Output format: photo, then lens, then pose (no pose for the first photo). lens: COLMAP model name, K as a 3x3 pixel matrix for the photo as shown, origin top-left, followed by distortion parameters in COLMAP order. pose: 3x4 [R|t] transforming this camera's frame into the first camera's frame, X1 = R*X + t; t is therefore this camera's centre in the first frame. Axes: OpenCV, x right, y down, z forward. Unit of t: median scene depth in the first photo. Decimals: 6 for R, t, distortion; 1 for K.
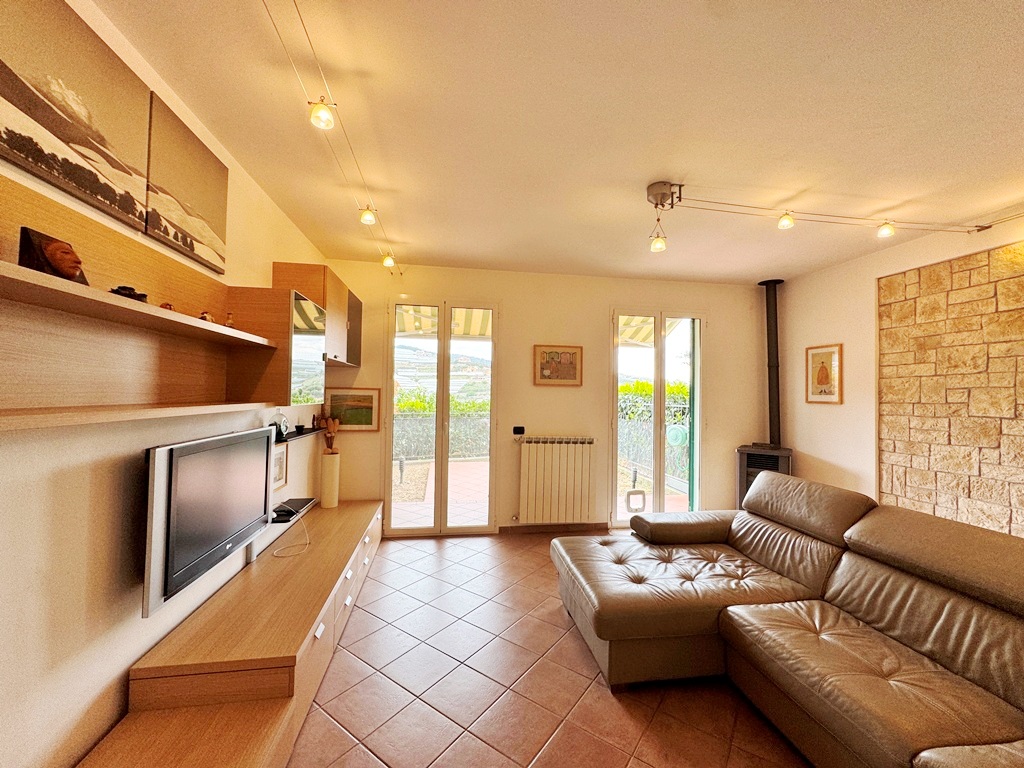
lens RADIAL K [[412.2, 0, 507.7], [0, 412.2, 382.8], [0, 0, 1]] dist [-0.003654, 0.000453]
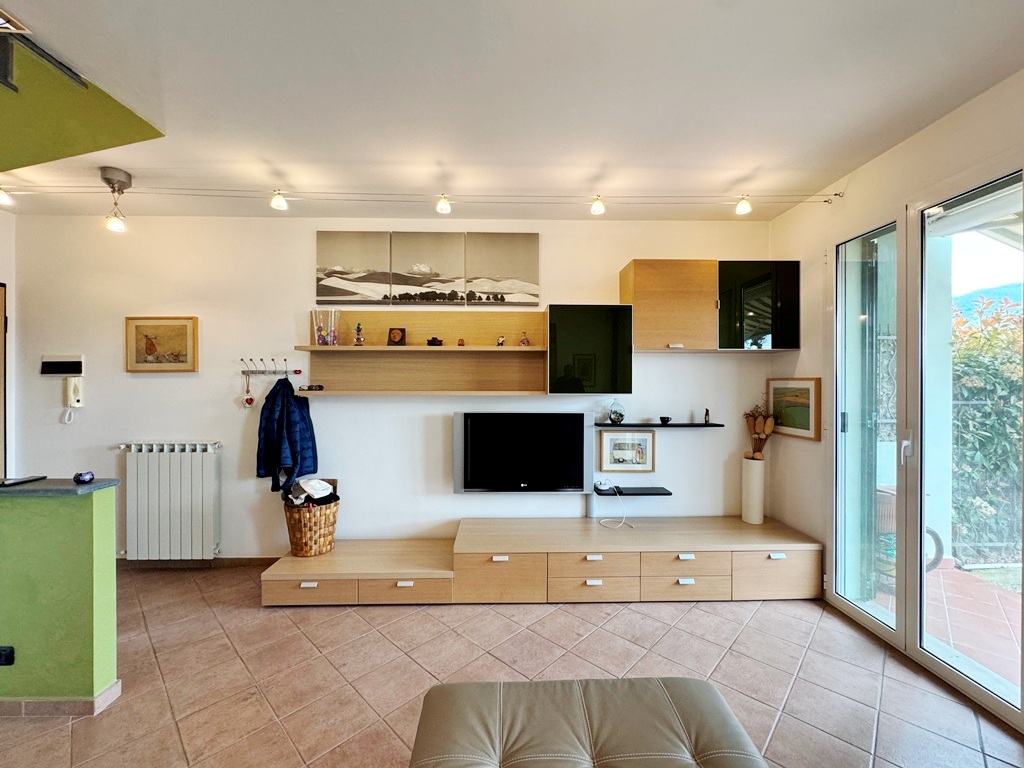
lens RADIAL K [[412.2, 0, 508.0], [0, 412.2, 383.6], [0, 0, 1]] dist [-0.003654, 0.000453]
pose [[-0.128427, -0.014714, -0.991610, 0.935928], [0.023464, 0.999565, -0.017871, 0.051115], [0.991441, -0.025562, -0.128026, 1.260681]]
